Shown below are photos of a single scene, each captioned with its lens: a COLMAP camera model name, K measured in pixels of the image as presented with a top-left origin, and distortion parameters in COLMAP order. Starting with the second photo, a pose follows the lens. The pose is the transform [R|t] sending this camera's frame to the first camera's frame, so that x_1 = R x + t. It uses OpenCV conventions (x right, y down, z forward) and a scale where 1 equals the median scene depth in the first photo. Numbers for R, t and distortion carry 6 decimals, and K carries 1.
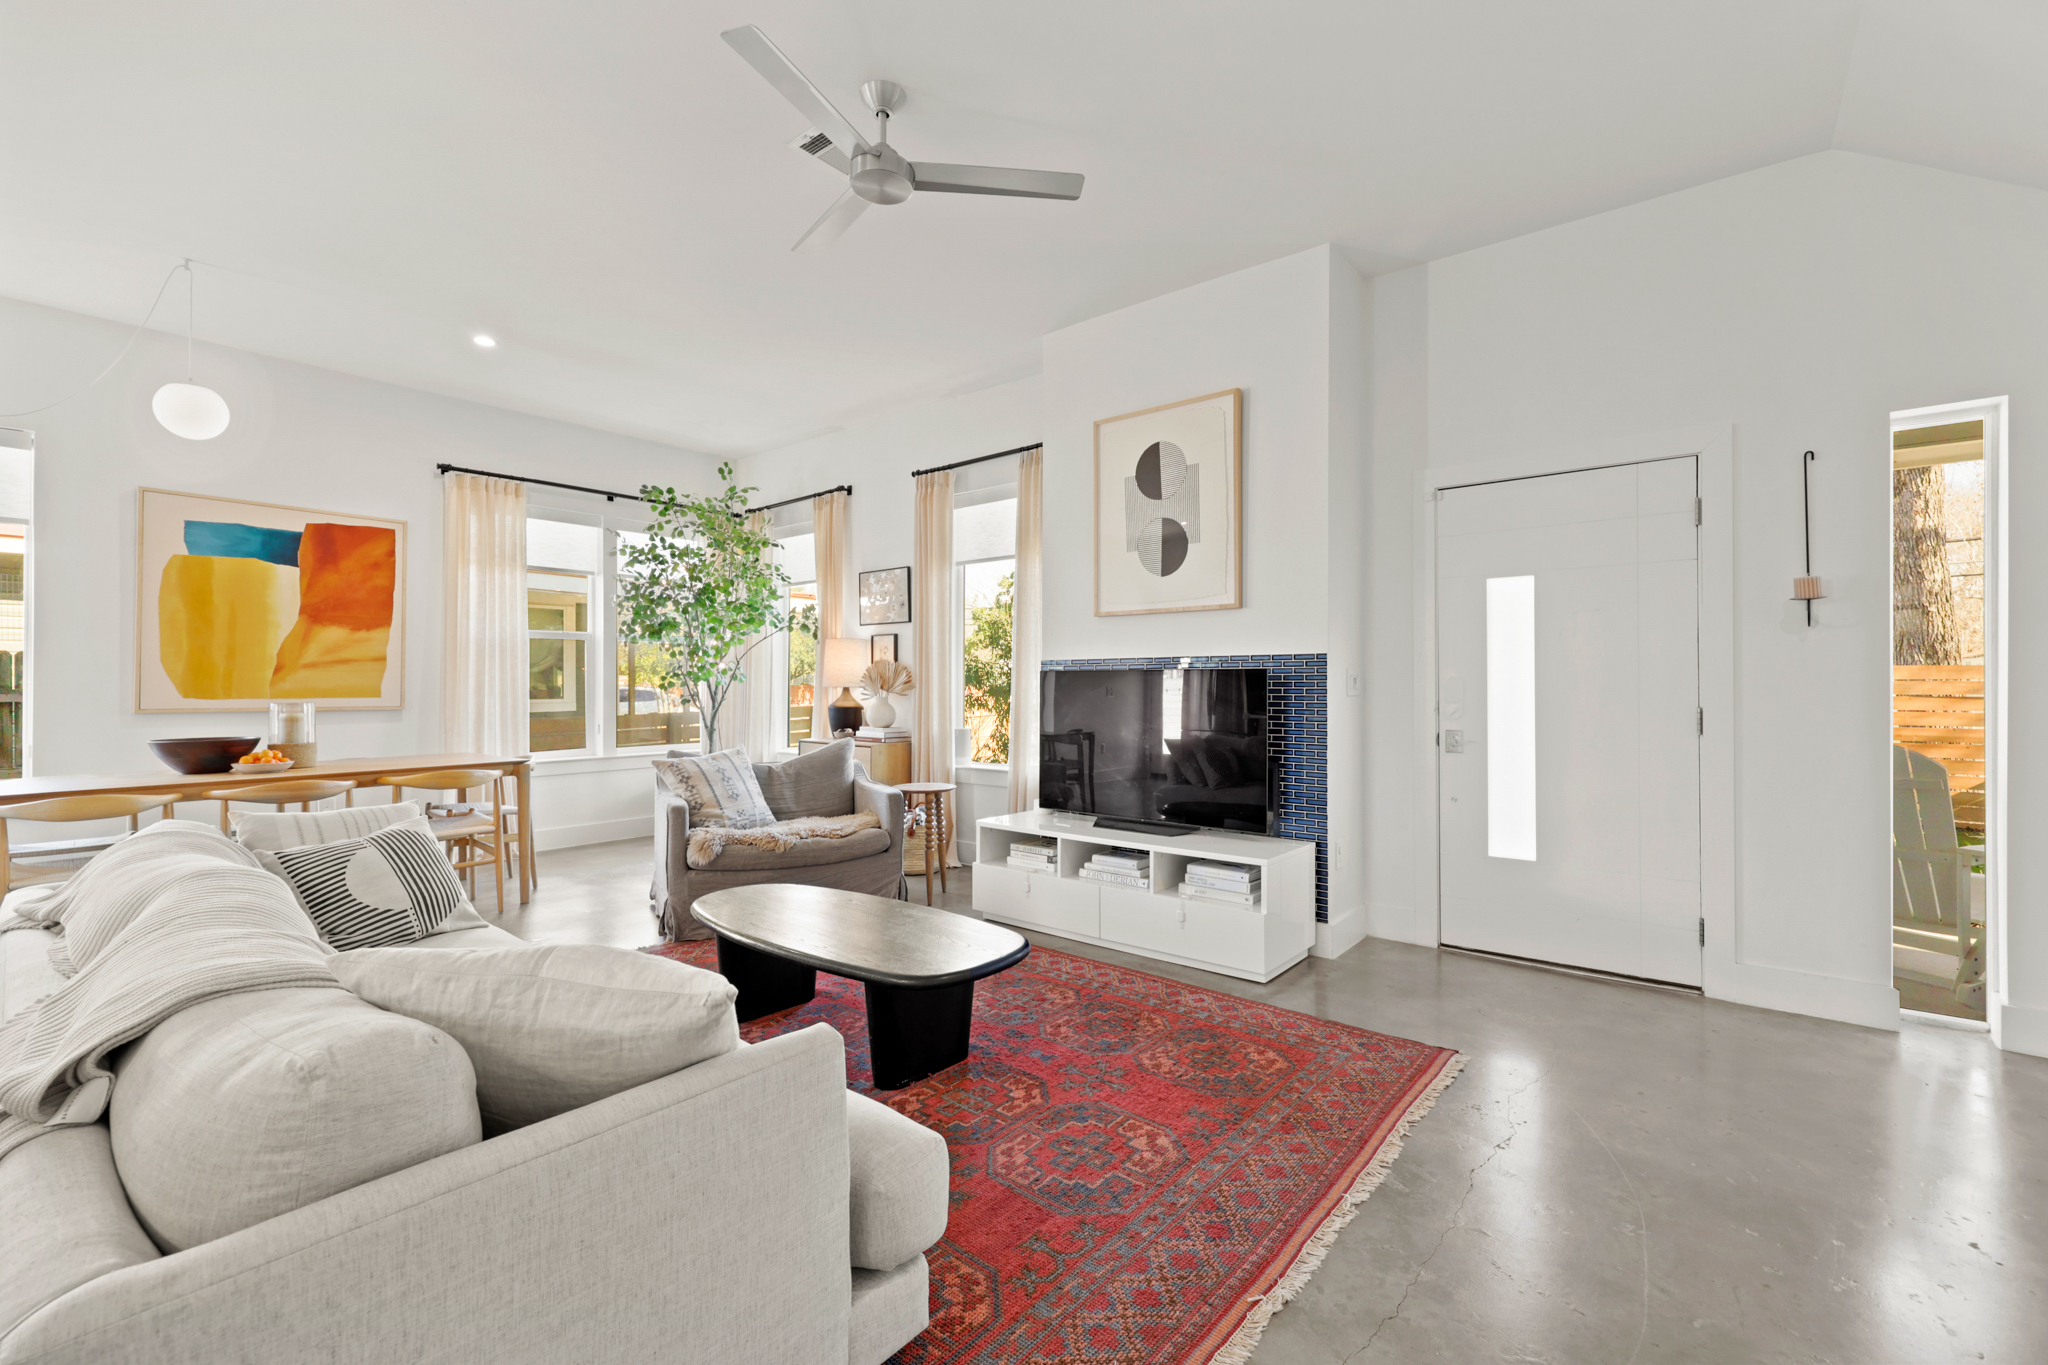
lens RADIAL K [[856.1, 0, 1027.3], [0, 856.1, 684.3], [0, 0, 1]] dist [0.000225, 0.000150]
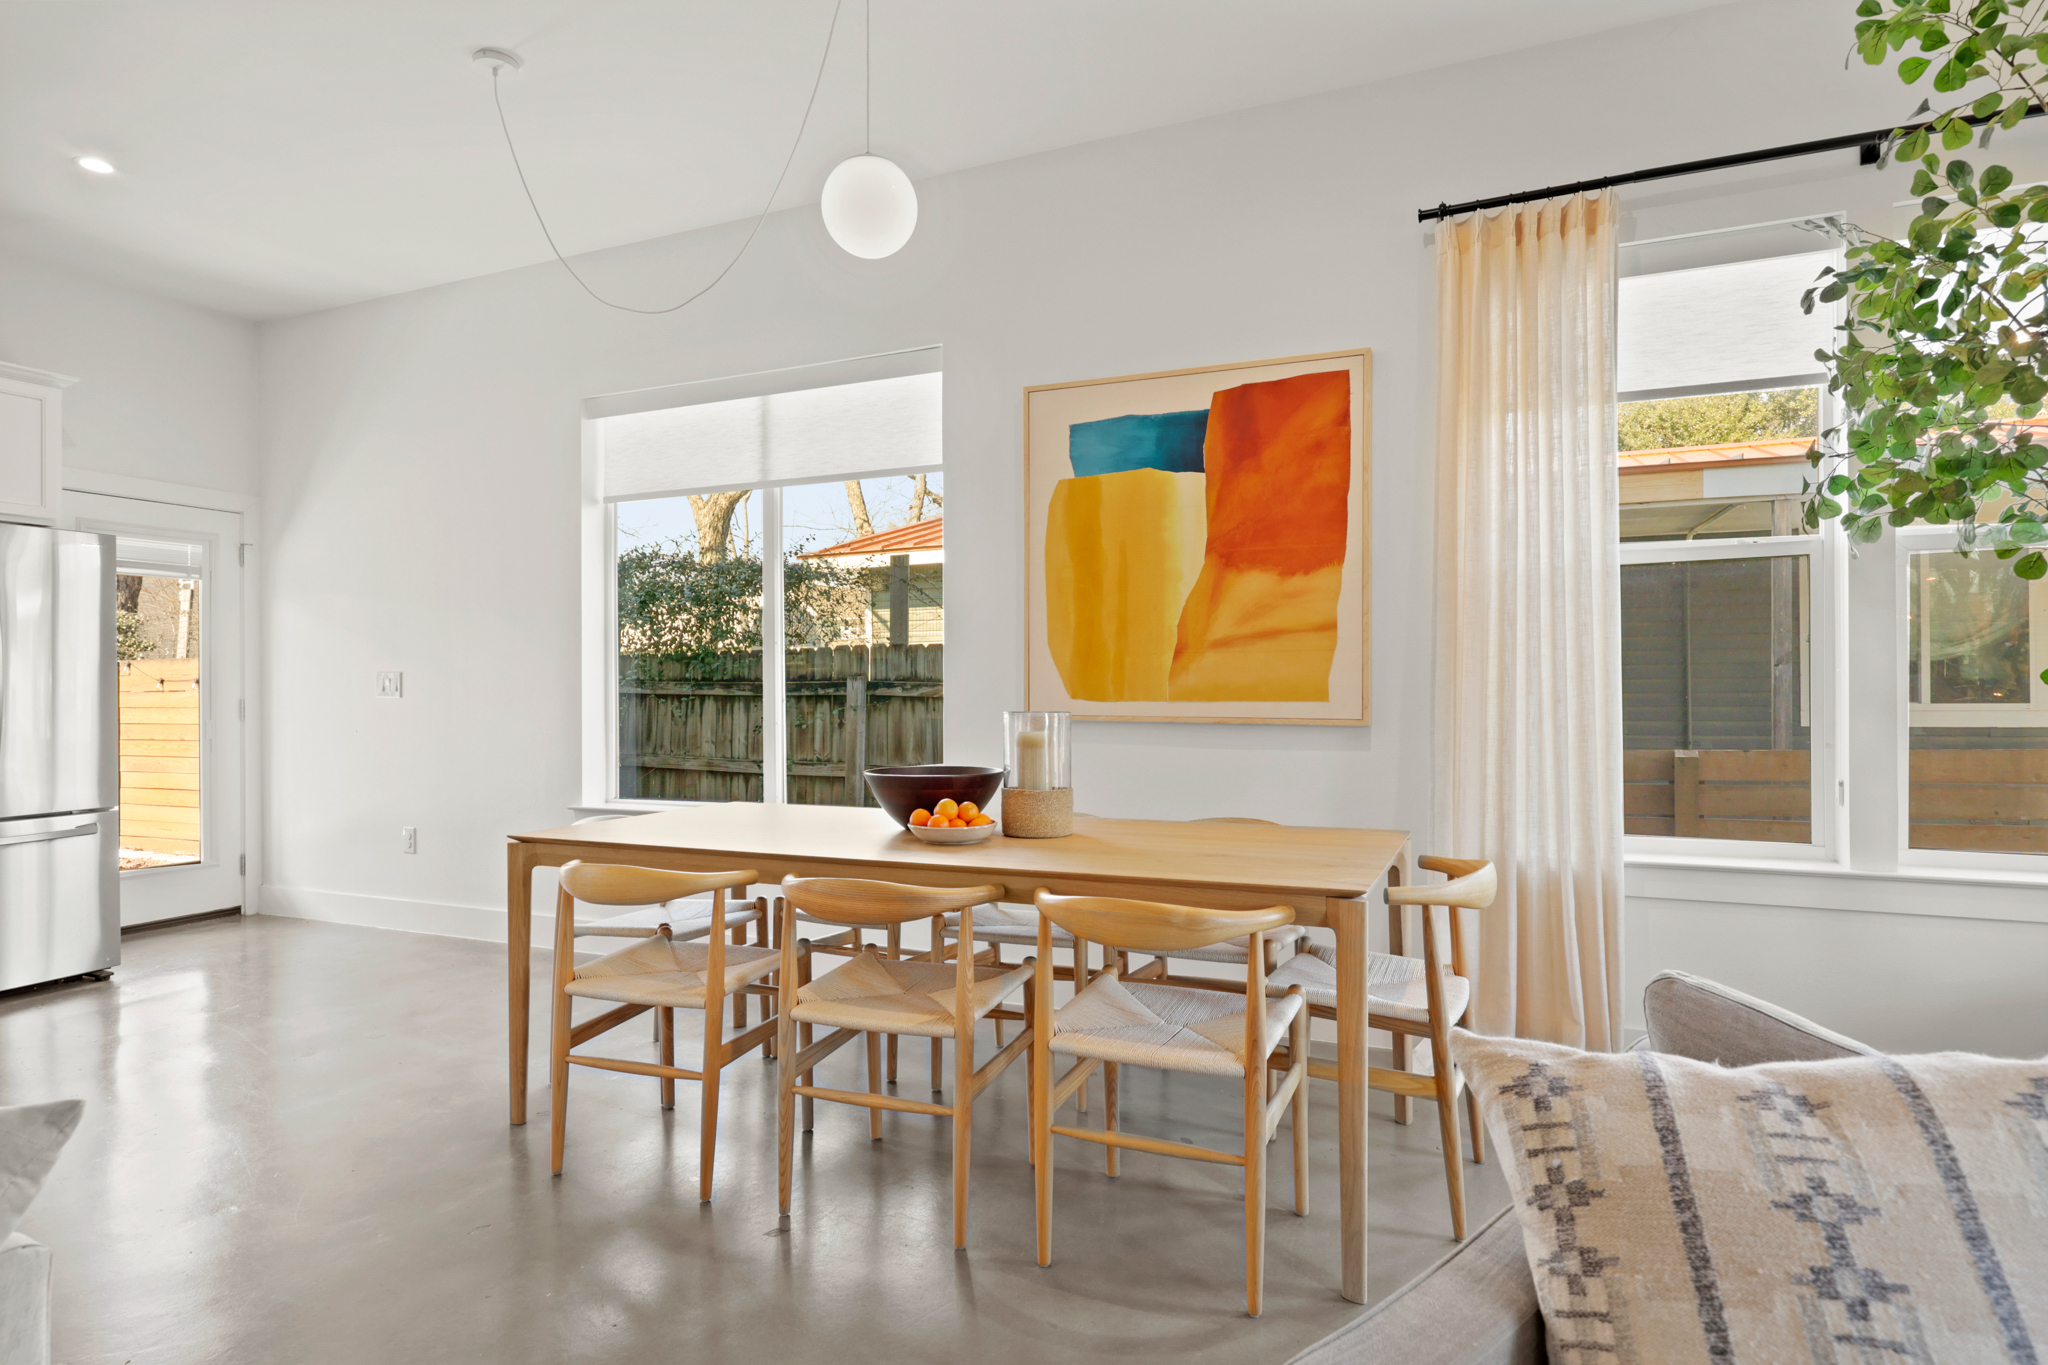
lens RADIAL K [[1114.6, 0, 1016.0], [0, 1114.6, 681.2], [0, 0, 1]] dist [0.004275, -0.000308]
pose [[0.266701, -0.004520, -0.963769, -0.161593], [0.006607, 0.999974, -0.002861, 0.003939], [0.963757, -0.005605, 0.266724, 0.651205]]
